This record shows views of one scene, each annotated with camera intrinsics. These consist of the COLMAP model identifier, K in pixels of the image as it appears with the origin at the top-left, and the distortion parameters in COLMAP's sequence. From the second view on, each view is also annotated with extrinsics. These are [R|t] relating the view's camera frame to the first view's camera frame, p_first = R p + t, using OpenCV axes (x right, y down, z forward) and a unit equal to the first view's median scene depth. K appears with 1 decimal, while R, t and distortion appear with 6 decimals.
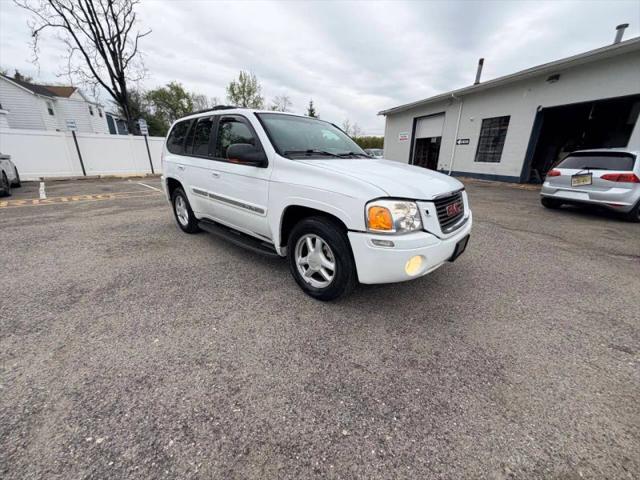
lens RADIAL K [[253.3, 0, 319.7], [0, 253.3, 240.0], [0, 0, 1]] dist [-0.000065, -0.000020]
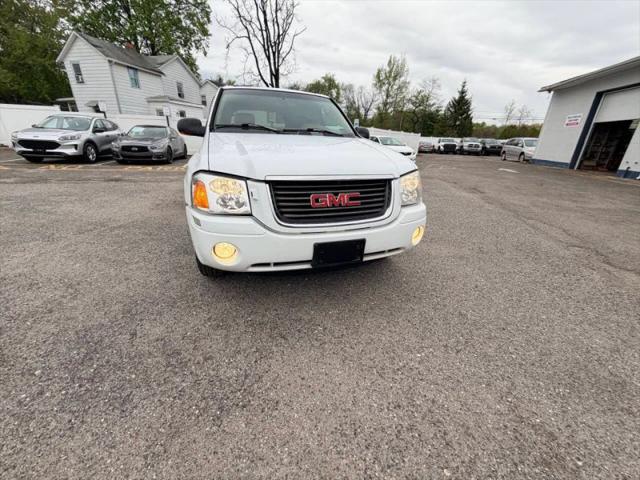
lens RADIAL K [[253.2, 0, 319.8], [0, 253.2, 240.2], [0, 0, 1]] dist [-0.000155, -0.000138]
pose [[0.871501, 0.197429, -0.448895, 0.301332], [-0.178703, 0.980293, 0.084202, -0.021702], [0.456673, 0.006837, 0.889608, 0.113128]]
